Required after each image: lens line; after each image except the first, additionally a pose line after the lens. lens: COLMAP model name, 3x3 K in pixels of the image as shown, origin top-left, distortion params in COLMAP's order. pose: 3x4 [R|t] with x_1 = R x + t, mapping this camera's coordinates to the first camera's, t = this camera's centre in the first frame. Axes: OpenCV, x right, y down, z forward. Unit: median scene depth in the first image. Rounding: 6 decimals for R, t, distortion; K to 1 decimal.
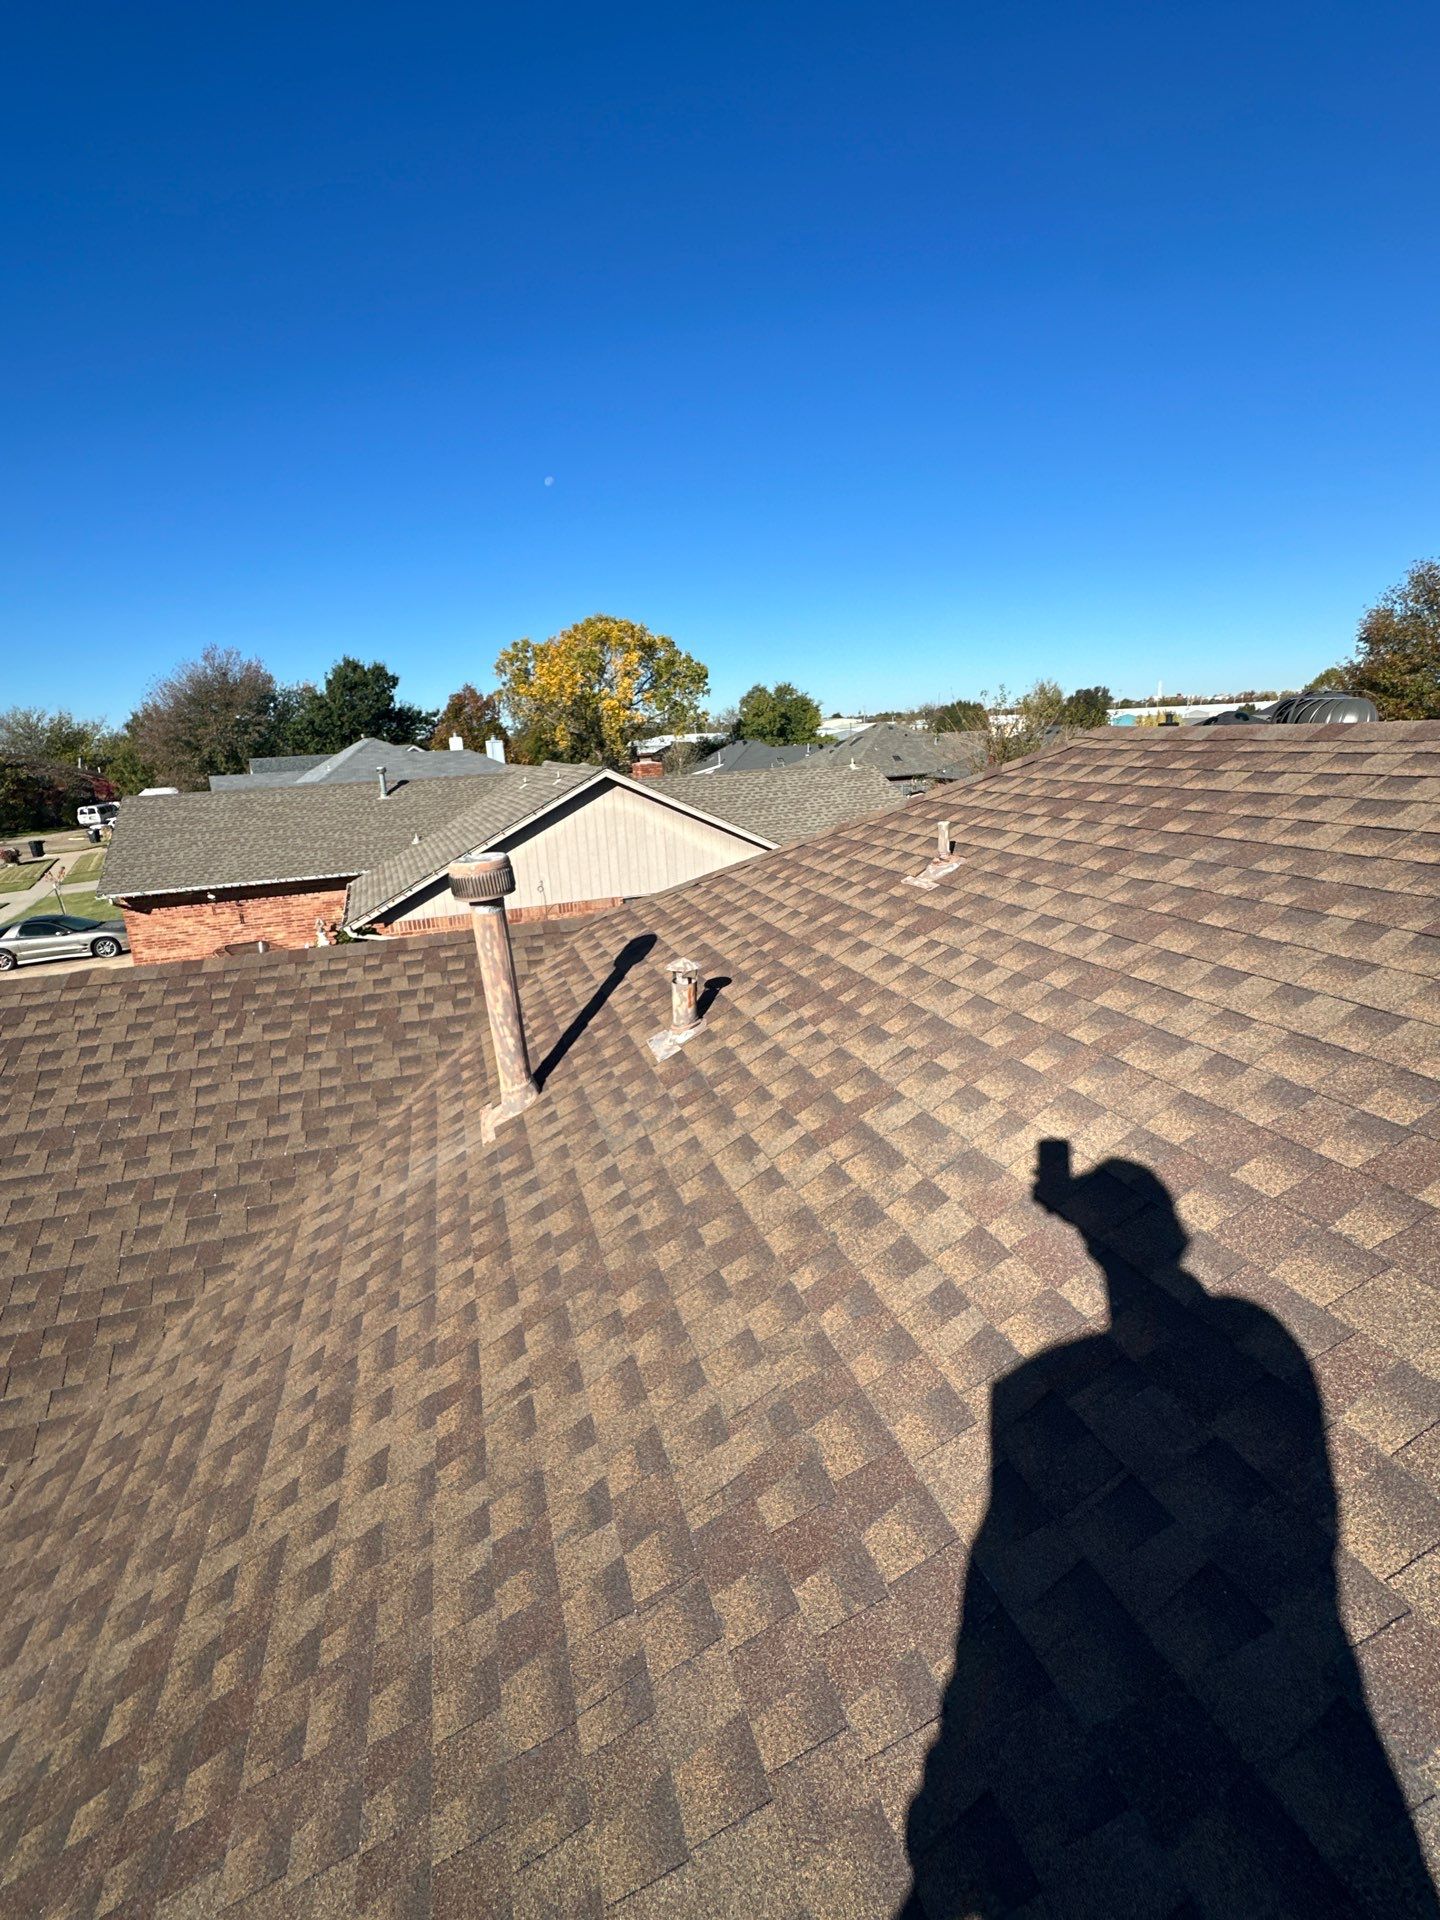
lens RADIAL K [[885.5, 0, 713.5], [0, 885.5, 960.2], [0, 0, 1]] dist [0.001678, 0.000377]
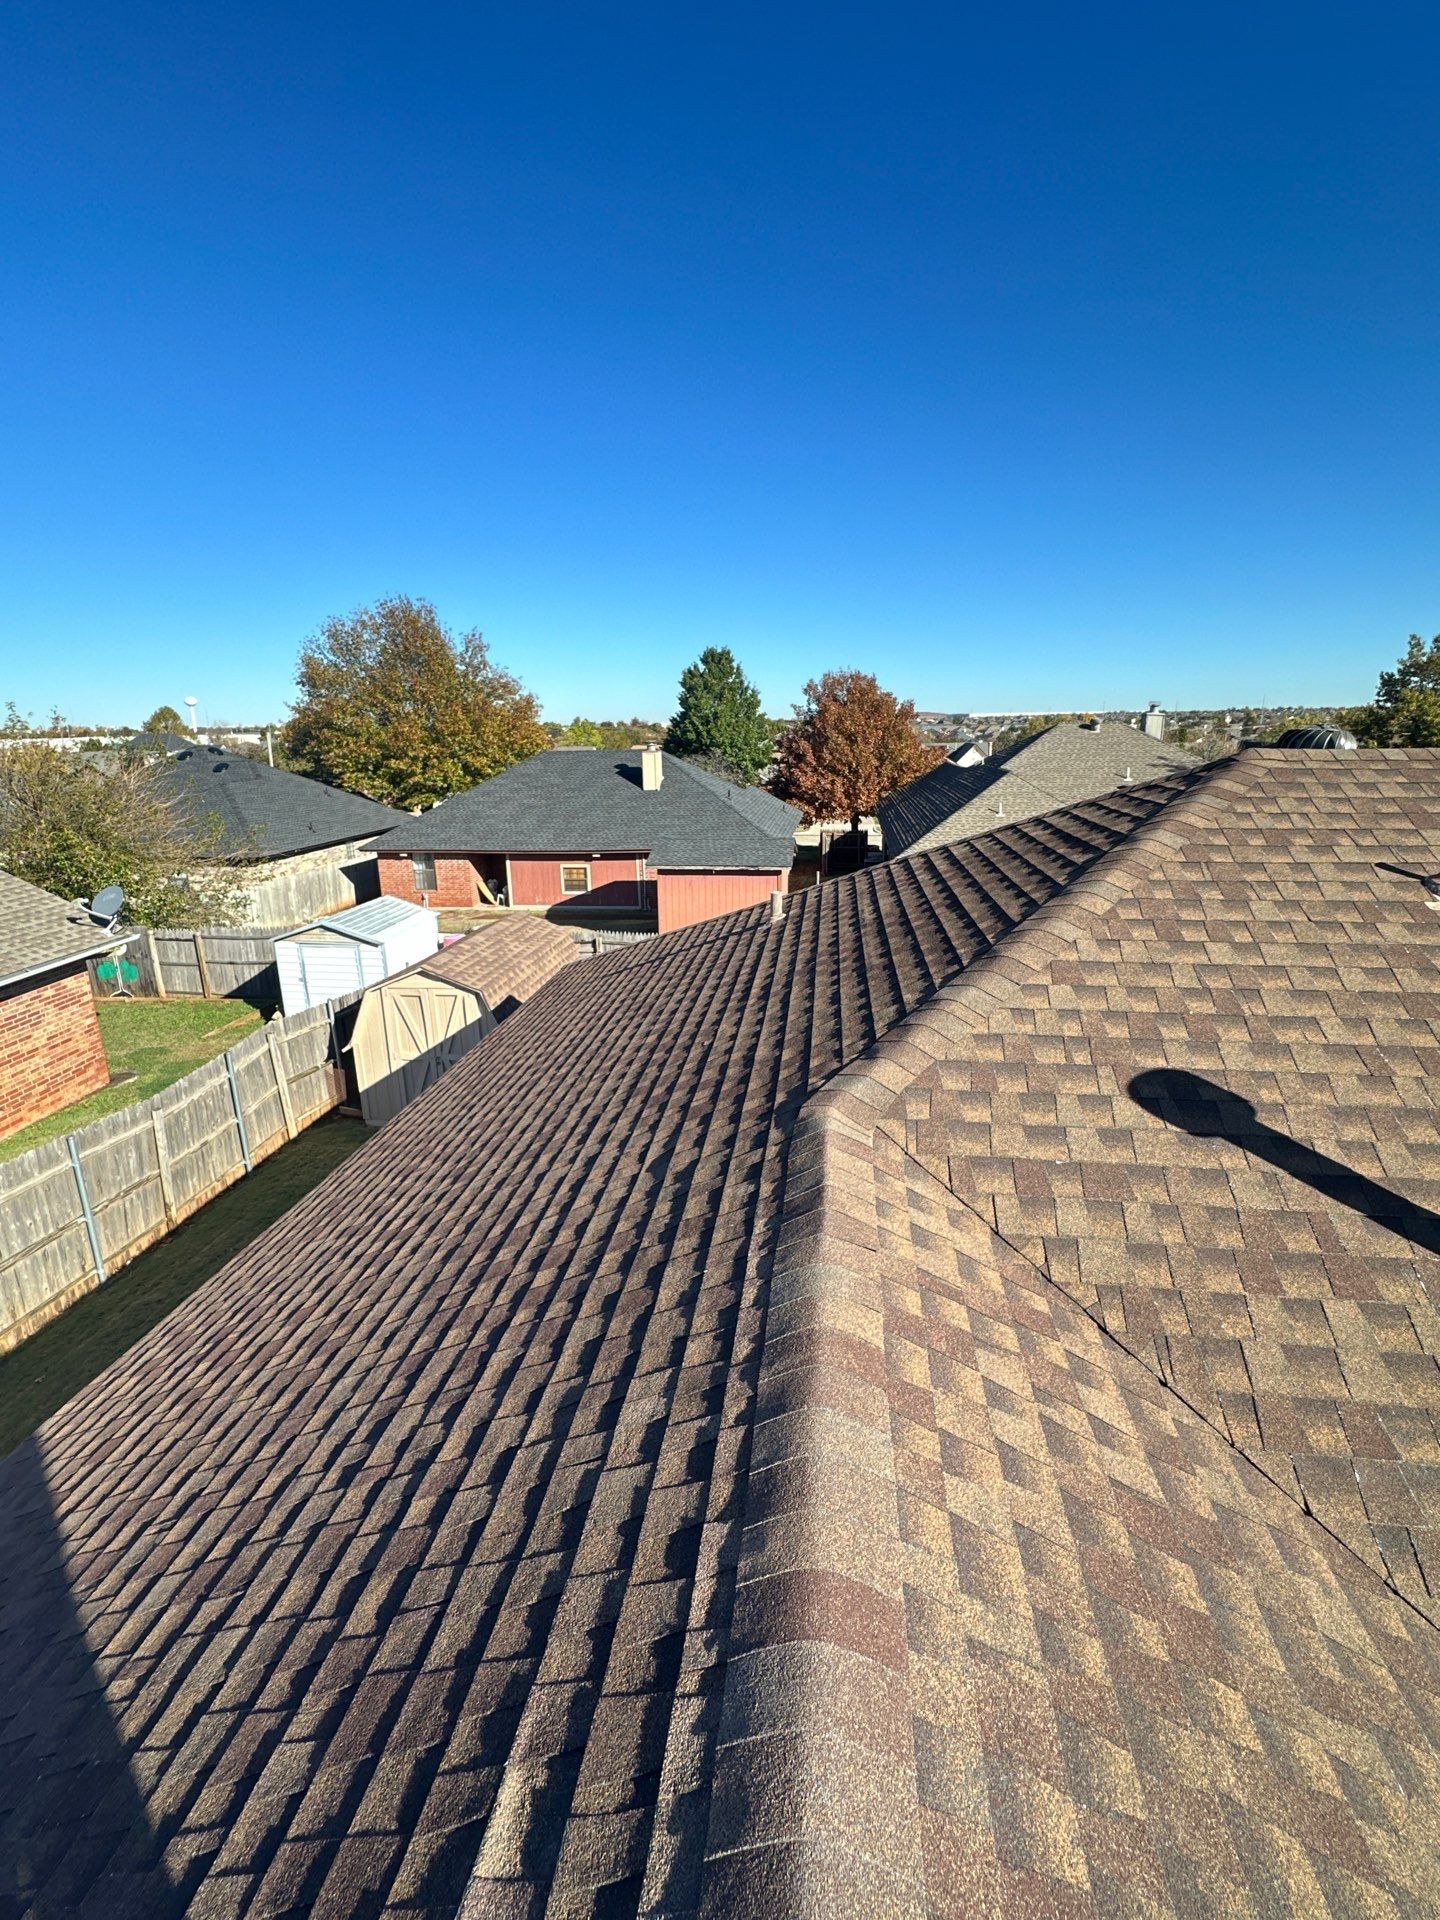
lens RADIAL K [[885.5, 0, 717.8], [0, 885.5, 964.2], [0, 0, 1]] dist [0.001678, 0.000377]
pose [[0.412381, -0.196521, 0.889563, -0.043409], [0.227088, 0.967807, 0.108534, -0.014089], [-0.882255, 0.157252, 0.443733, 0.058422]]
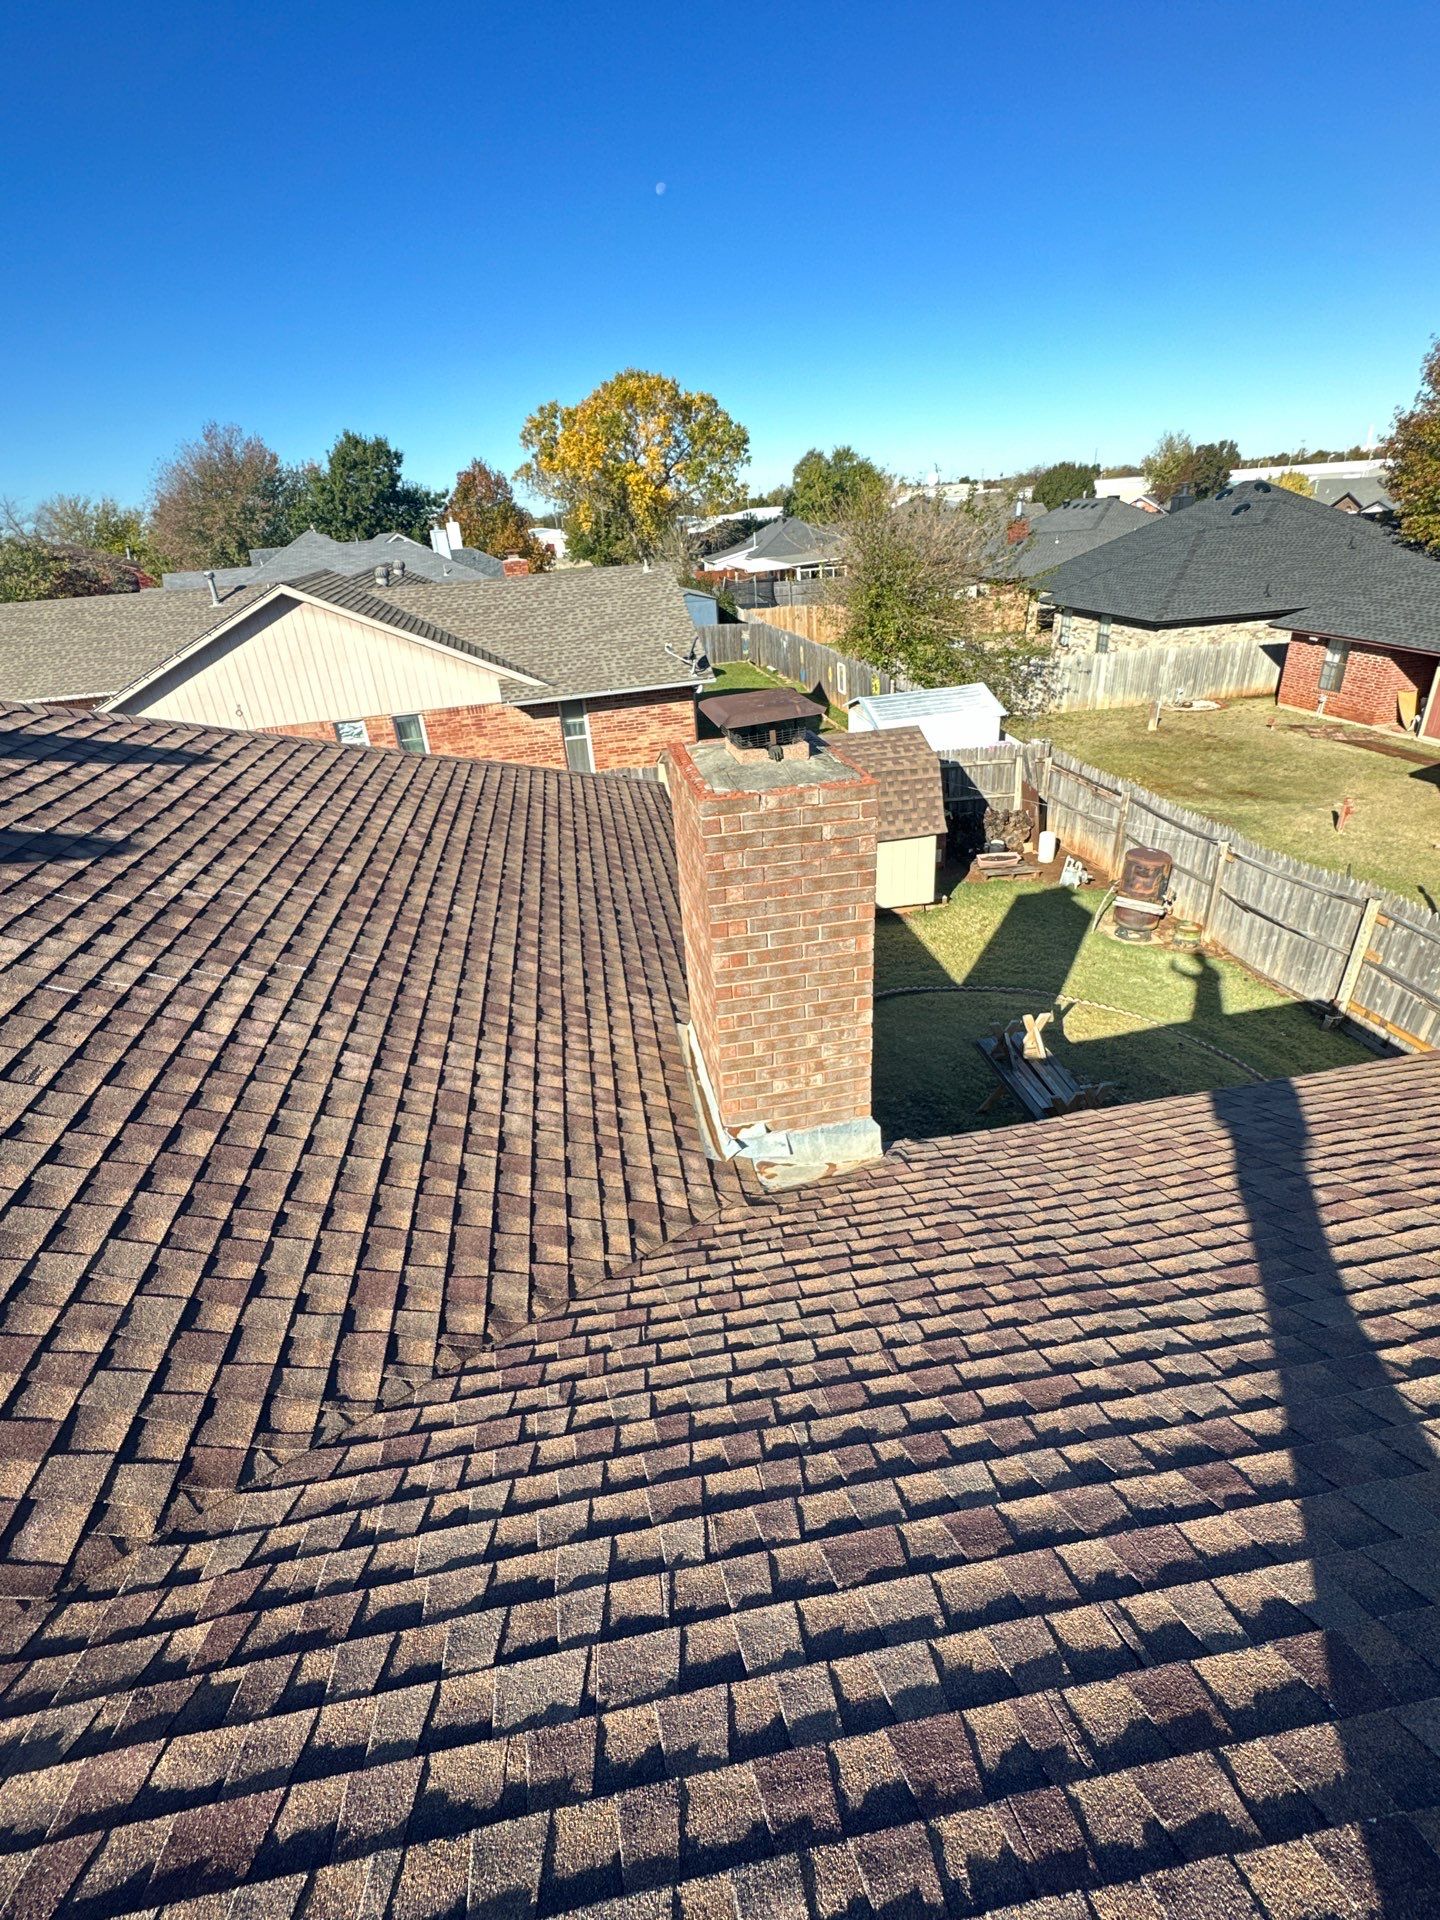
lens RADIAL K [[909.3, 0, 716.4], [0, 909.3, 954.4], [0, 0, 1]] dist [0.000242, 0.000127]
pose [[0.991826, 0.040543, -0.120987, 0.094274], [-0.014463, 0.977789, 0.209091, -0.007210], [0.126777, -0.205632, 0.970383, 0.003266]]
